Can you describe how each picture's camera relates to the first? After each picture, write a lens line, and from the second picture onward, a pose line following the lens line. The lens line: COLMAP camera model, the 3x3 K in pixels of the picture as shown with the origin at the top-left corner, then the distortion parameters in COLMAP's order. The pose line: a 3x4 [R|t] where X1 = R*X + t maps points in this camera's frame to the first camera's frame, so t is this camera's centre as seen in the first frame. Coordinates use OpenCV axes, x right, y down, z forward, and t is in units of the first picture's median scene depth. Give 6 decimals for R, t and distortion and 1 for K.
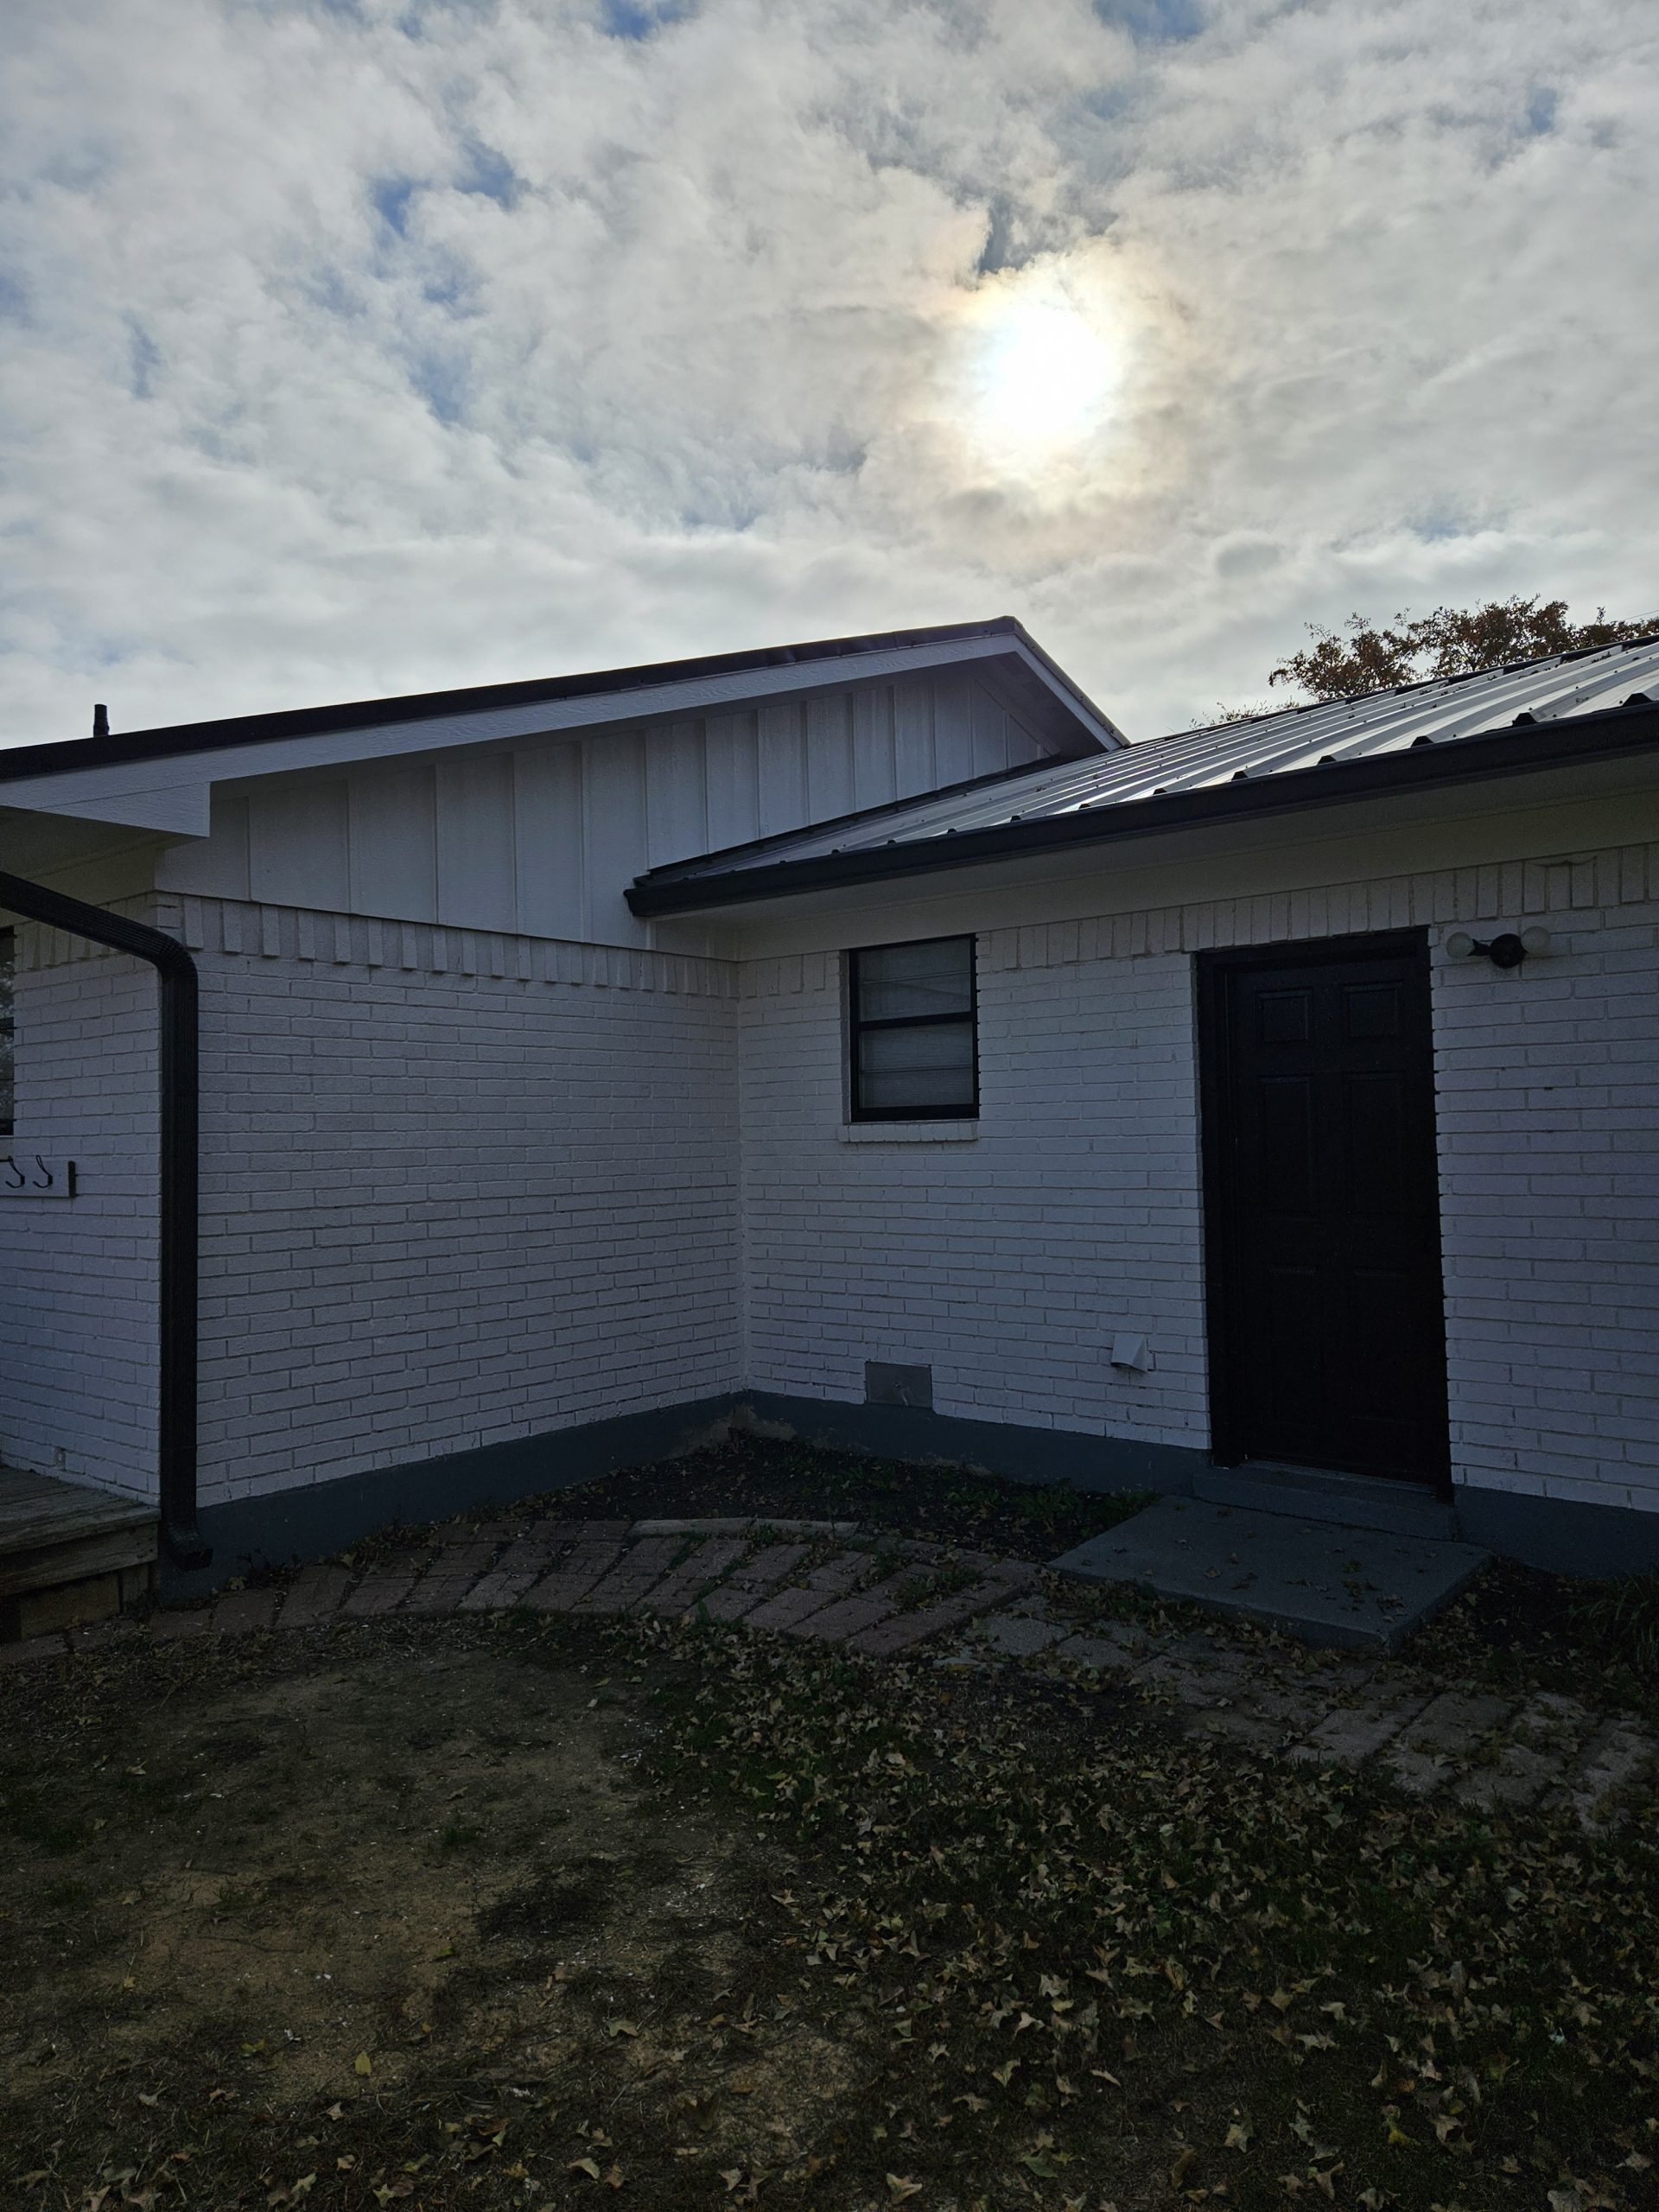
lens RADIAL K [[1470.8, 0, 822.3], [0, 1470.8, 1095.3], [0, 0, 1]] dist [0.099160, -0.087608]
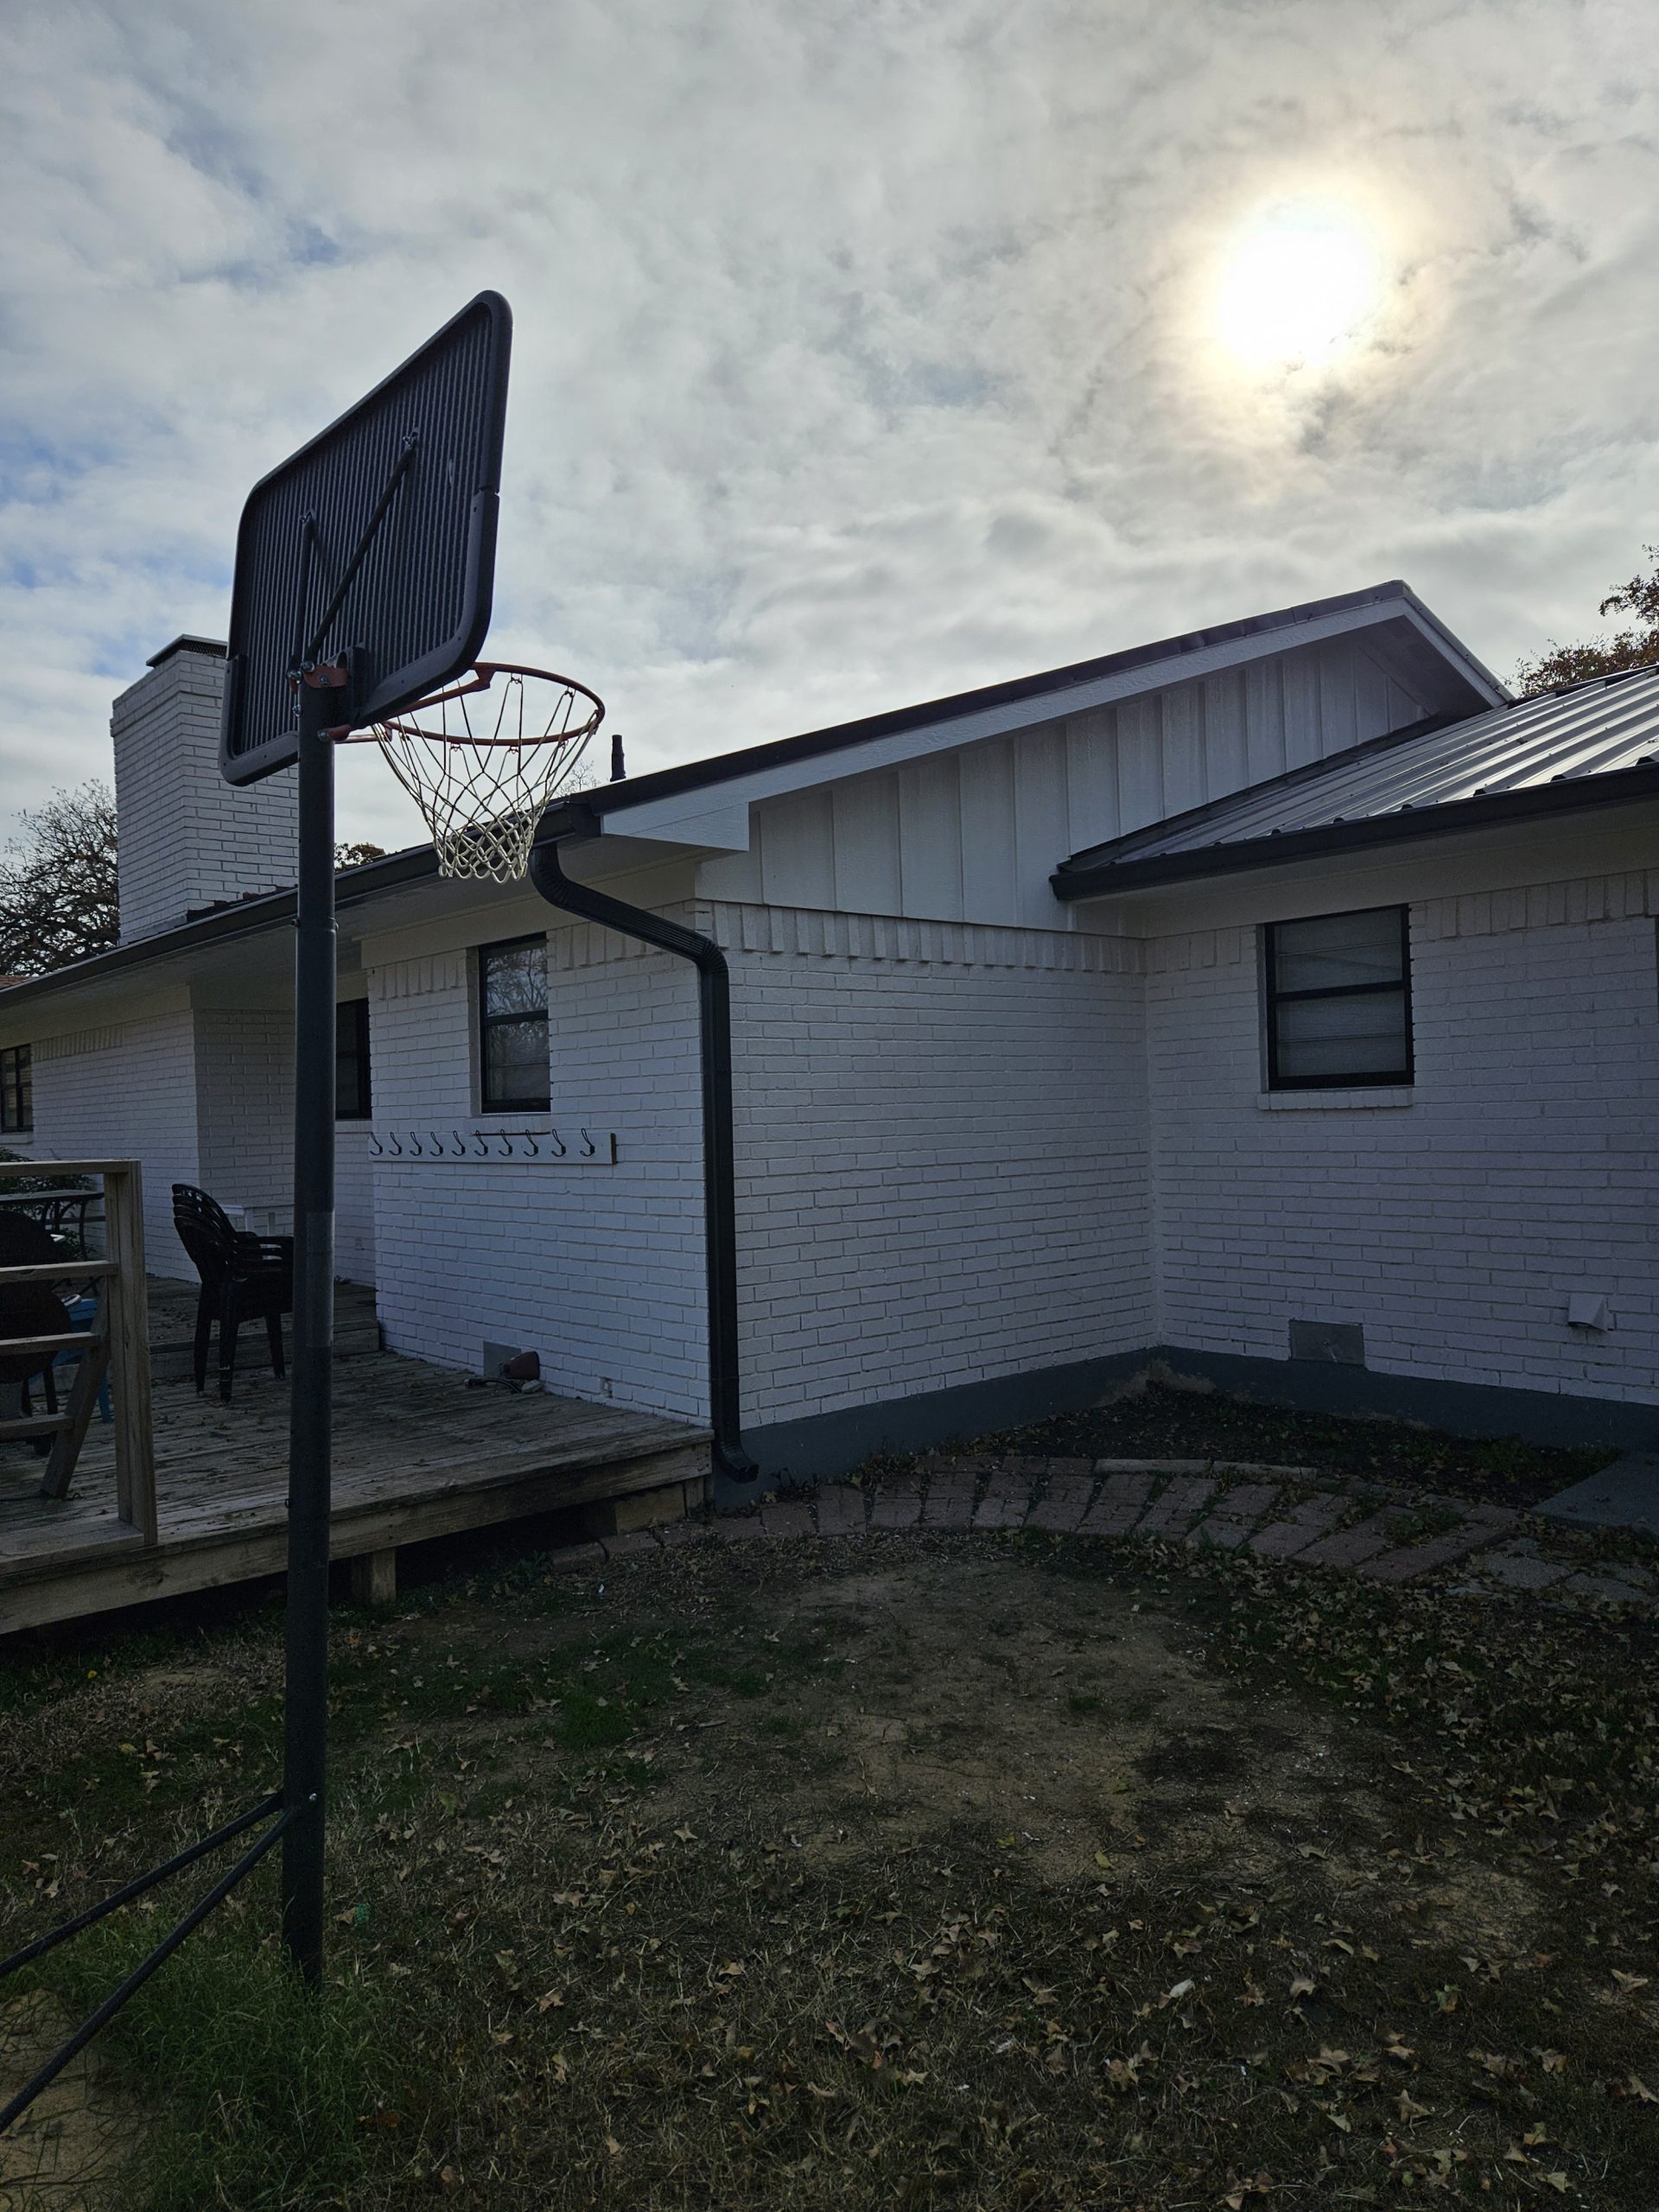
lens RADIAL K [[1481.4, 0, 829.5], [0, 1481.4, 1106.0], [0, 0, 1]] dist [0.104929, -0.086127]
pose [[0.987926, -0.012810, -0.154397, -0.162217], [0.016975, 0.999526, 0.025684, -0.004119], [0.153995, -0.027995, 0.987675, -0.116824]]
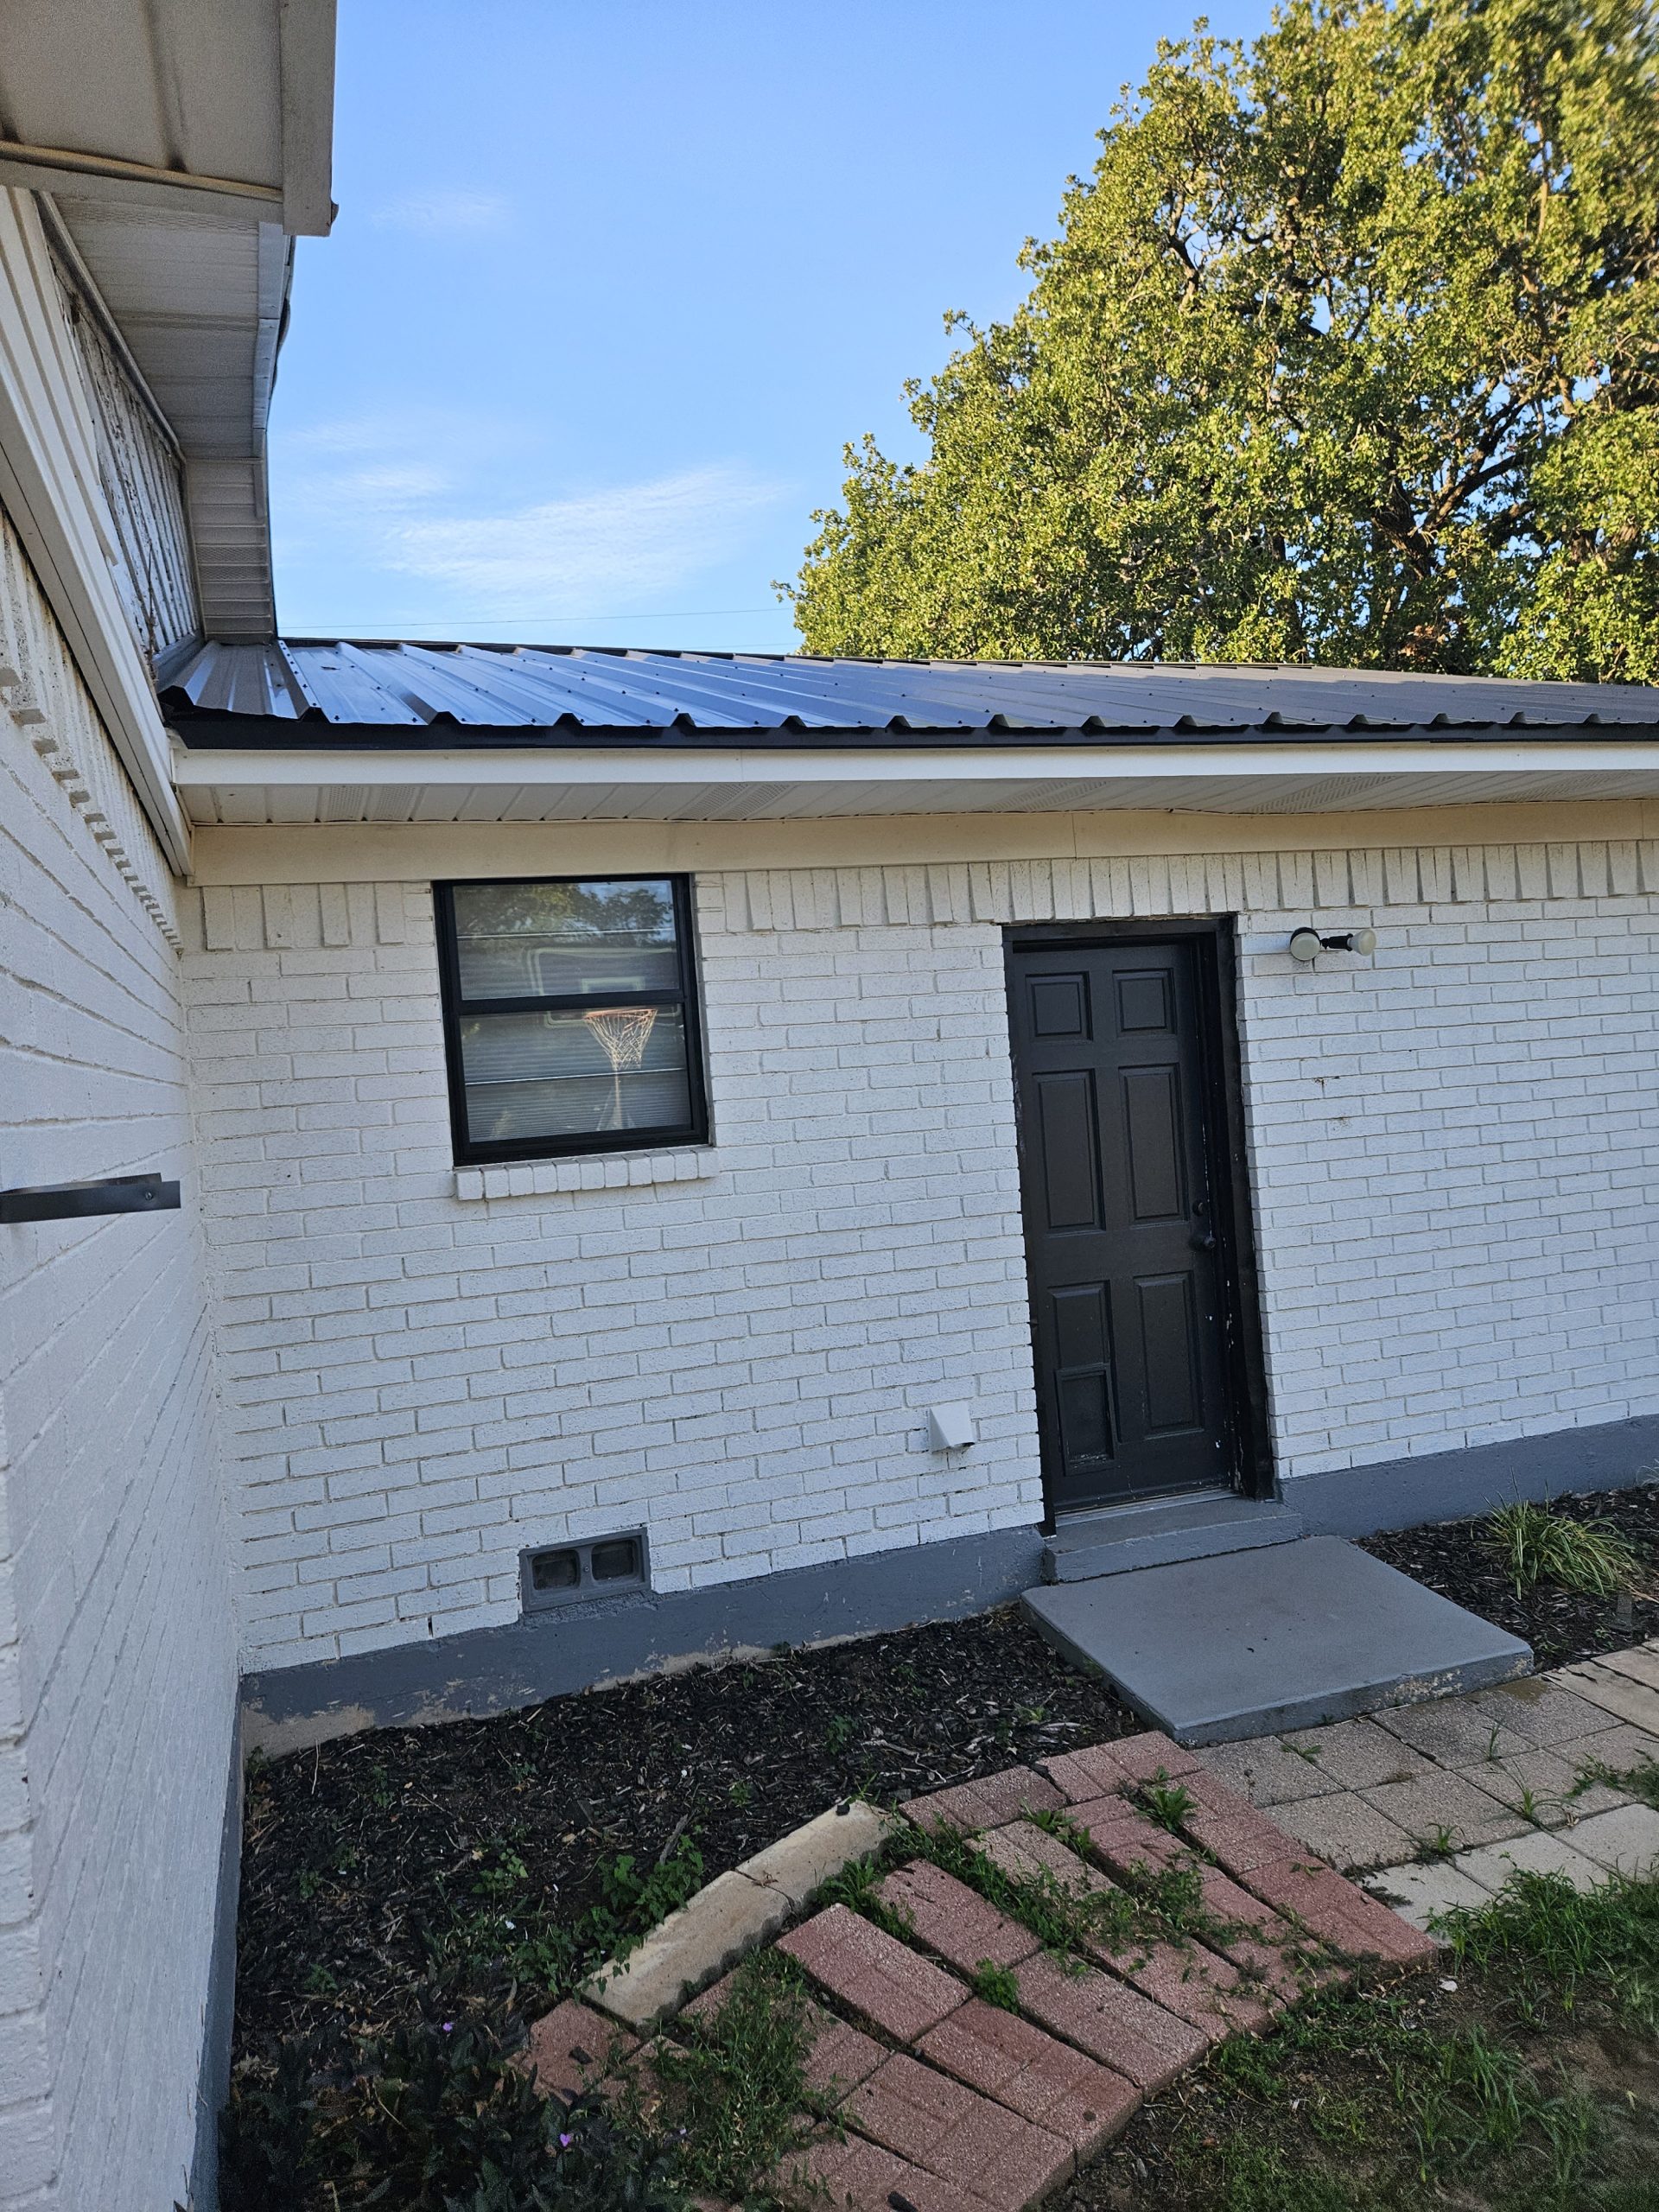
lens RADIAL K [[1470.8, 0, 822.3], [0, 1470.8, 1095.3], [0, 0, 1]] dist [0.099160, -0.087608]
pose [[0.515393, -0.041229, 0.855962, -0.552776], [0.030226, 0.999095, 0.029923, -0.031917], [-0.856421, 0.010450, 0.516173, 0.729594]]
